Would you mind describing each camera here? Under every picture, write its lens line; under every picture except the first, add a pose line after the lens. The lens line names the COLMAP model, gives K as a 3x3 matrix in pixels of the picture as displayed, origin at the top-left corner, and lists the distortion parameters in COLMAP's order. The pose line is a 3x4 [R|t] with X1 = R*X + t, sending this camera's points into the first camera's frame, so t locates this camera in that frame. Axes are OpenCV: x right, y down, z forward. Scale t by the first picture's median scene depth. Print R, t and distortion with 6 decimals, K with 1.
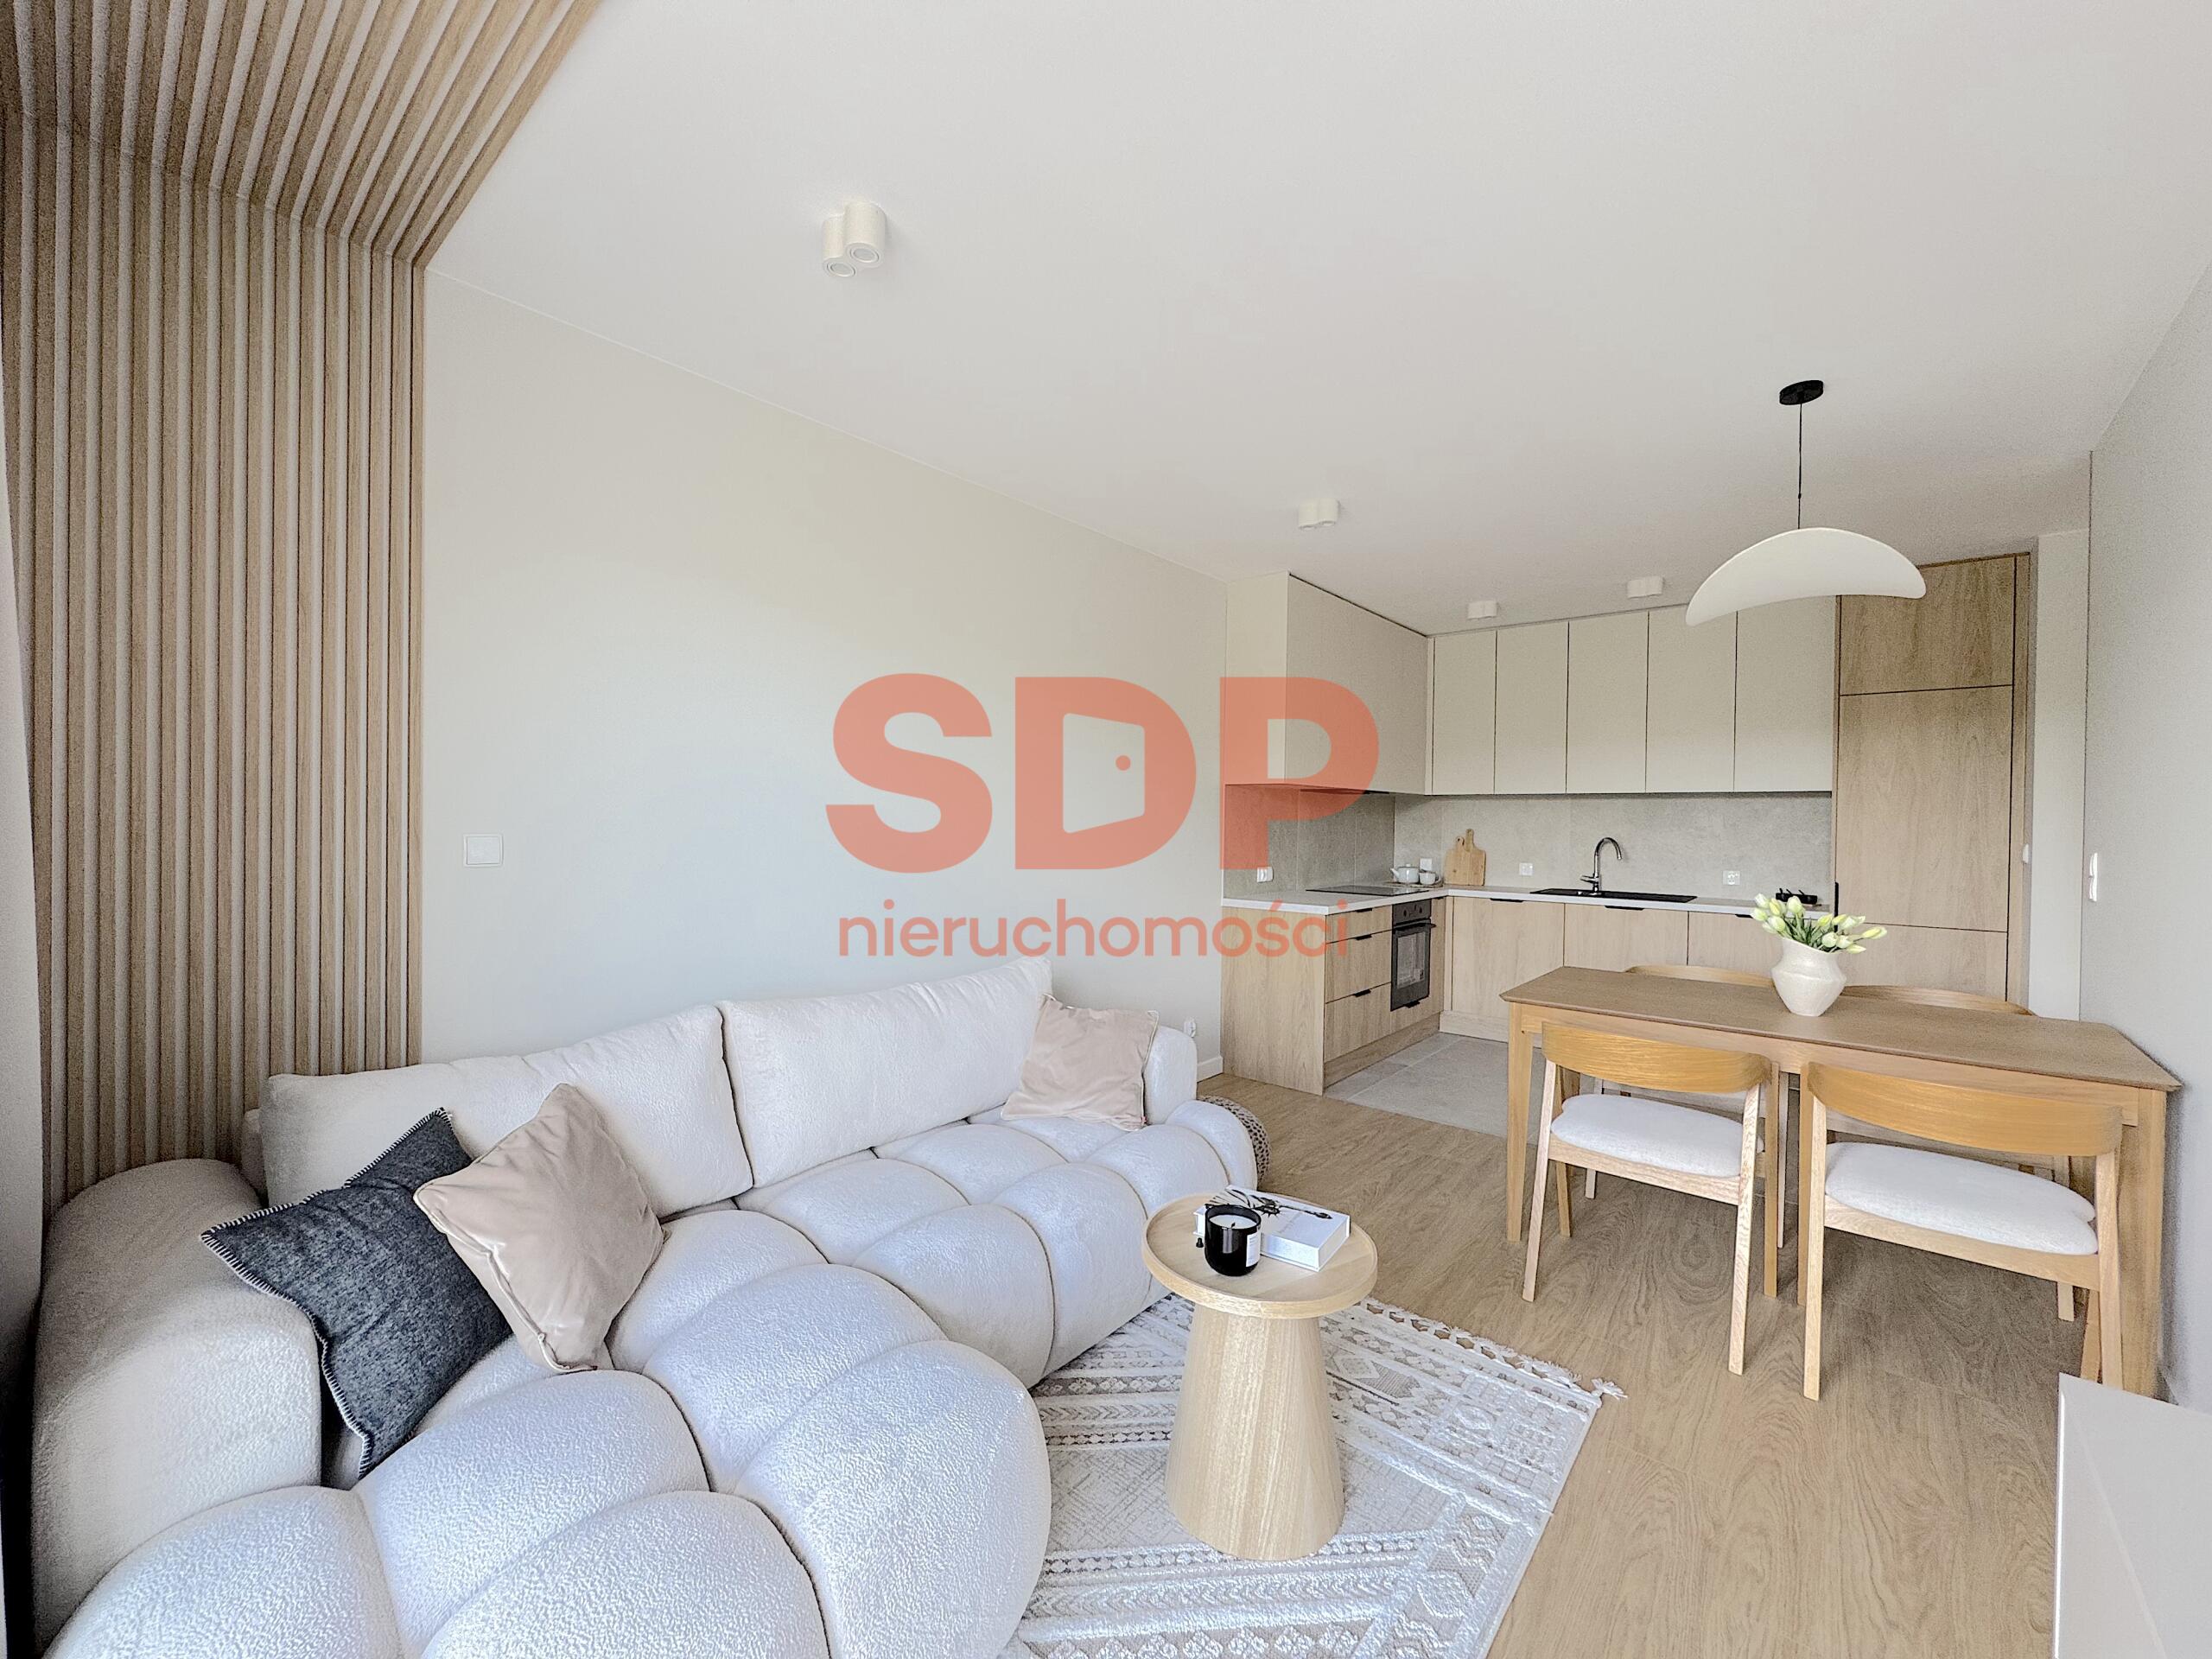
lens RADIAL K [[891.1, 0, 1109.7], [0, 891.1, 810.3], [0, 0, 1]] dist [-0.009767, 0.000012]
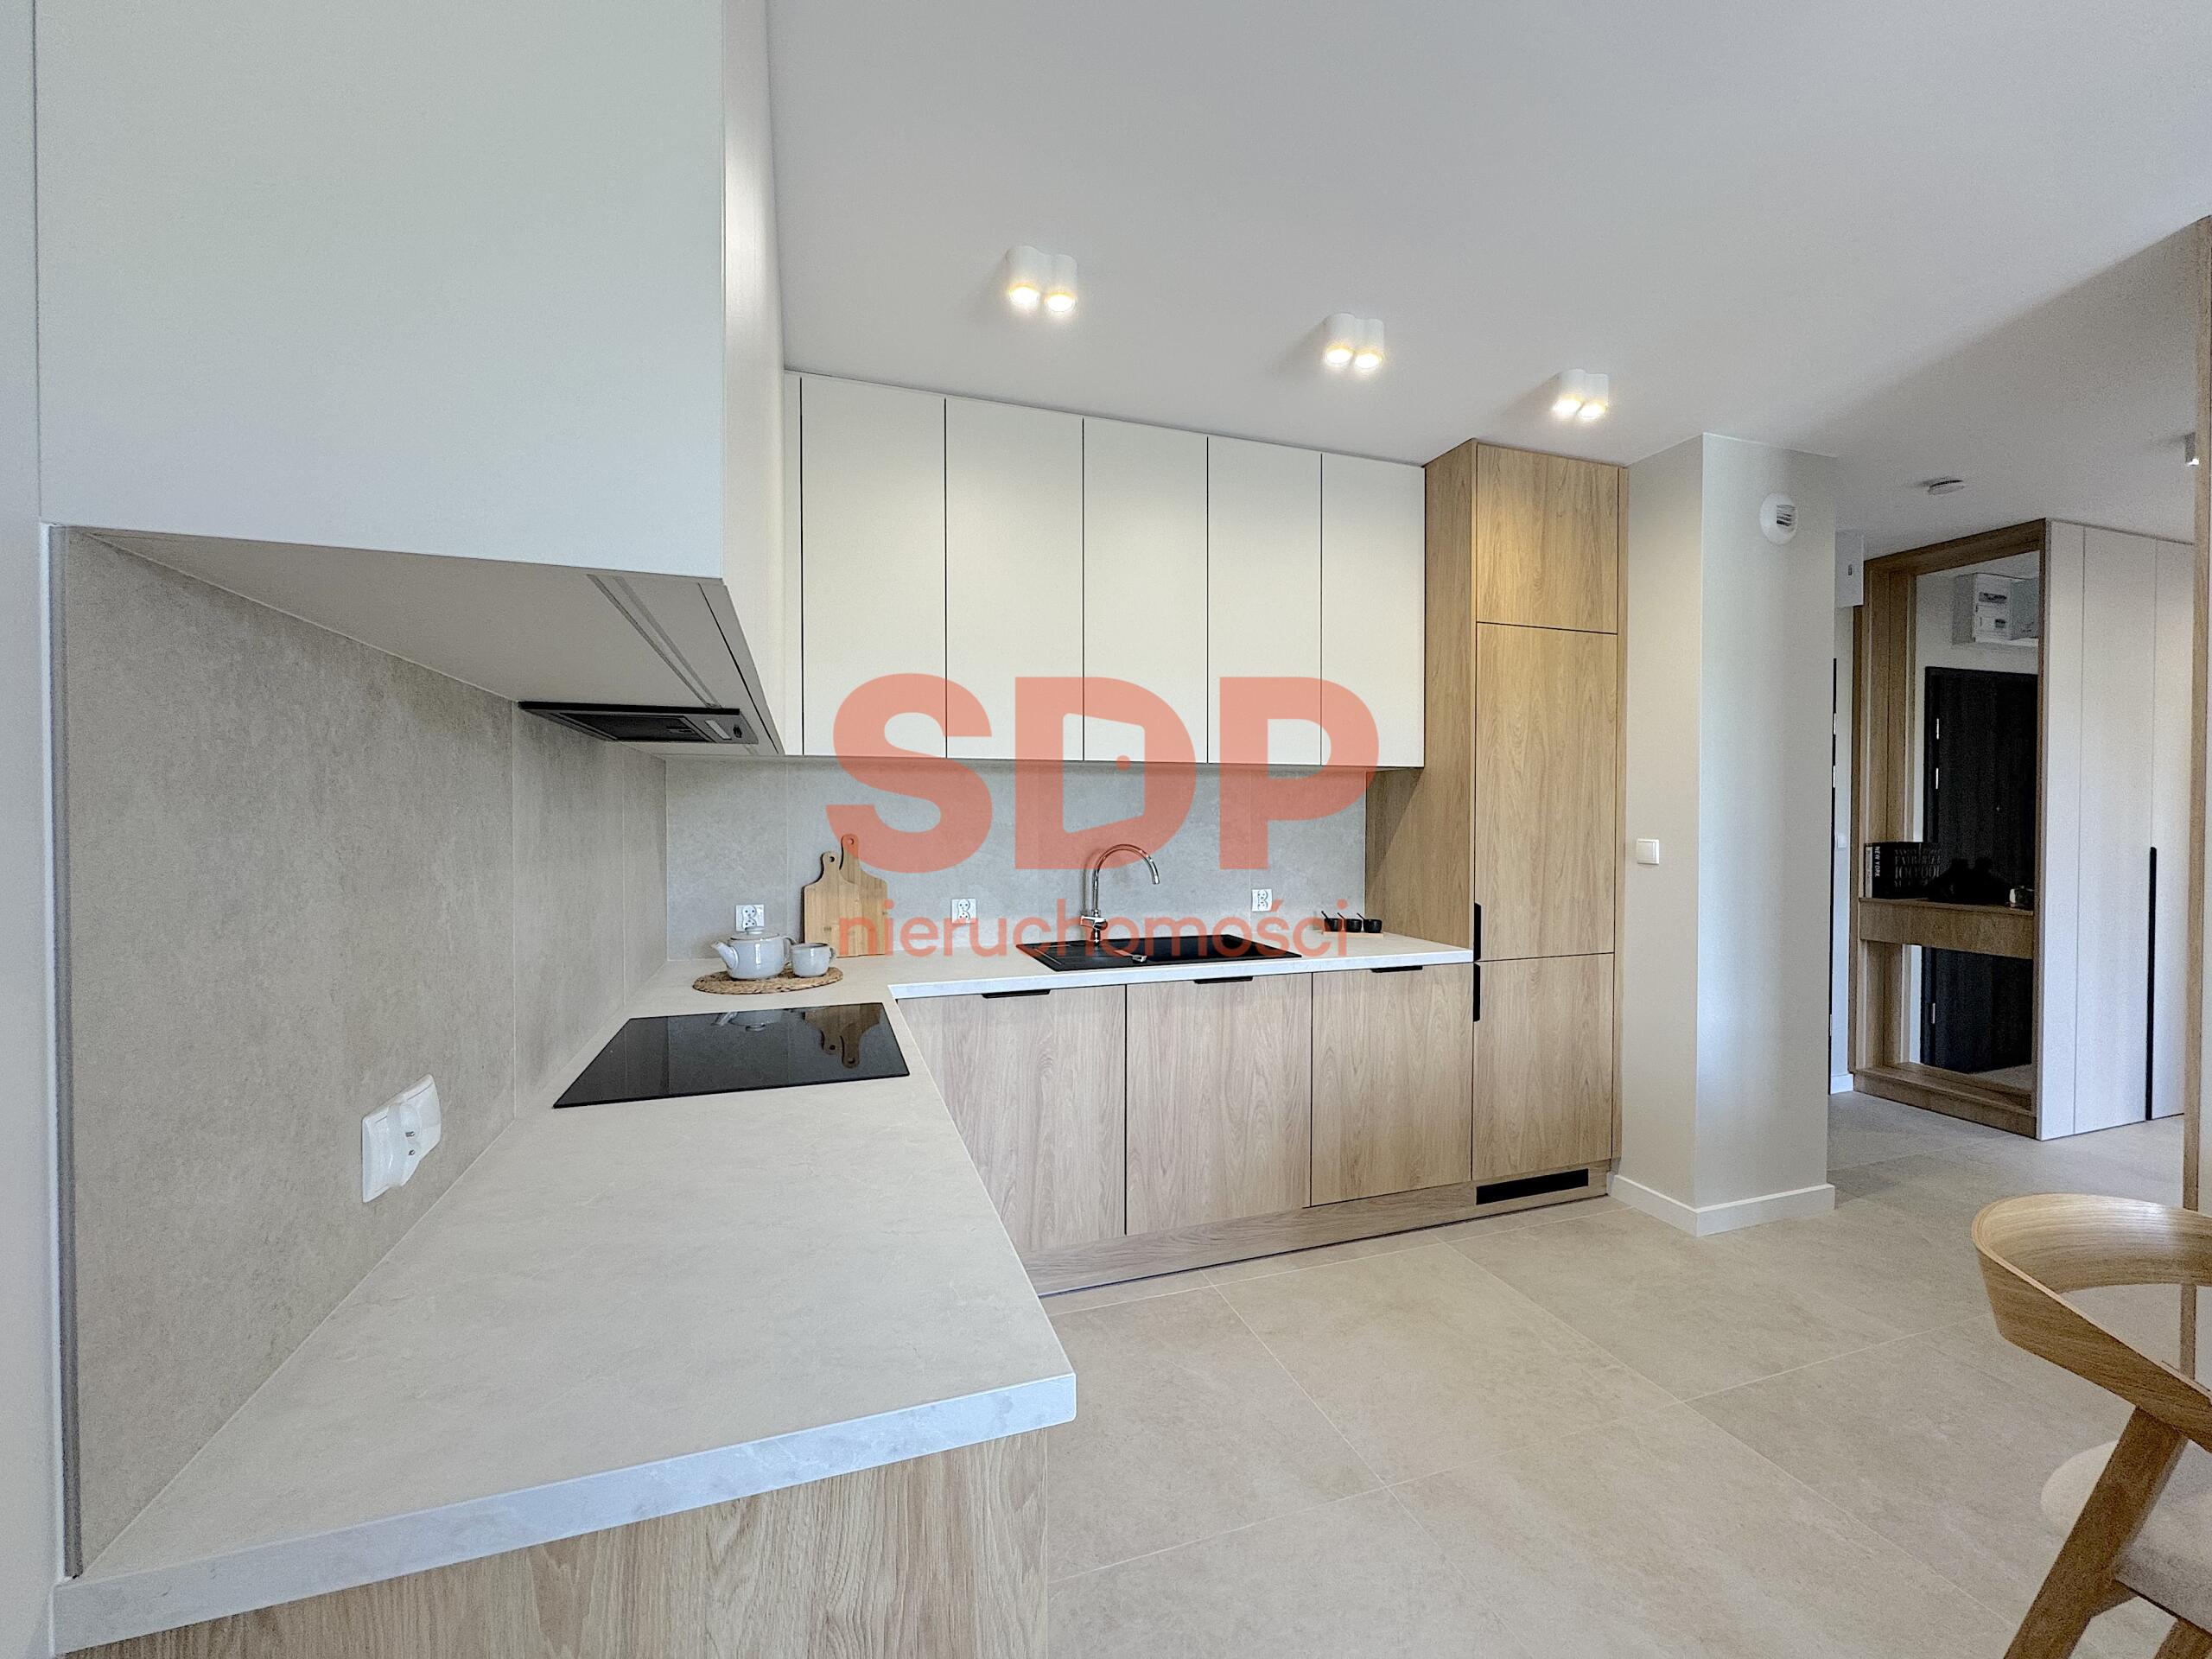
lens RADIAL K [[884.0, 0, 1103.7], [0, 884.0, 827.9], [0, 0, 1]] dist [-0.003592, 0.000612]
pose [[0.518347, -0.023416, 0.854850, 0.095378], [-0.004092, 0.999546, 0.029860, 0.004512], [-0.855161, -0.018976, 0.518015, 0.788608]]
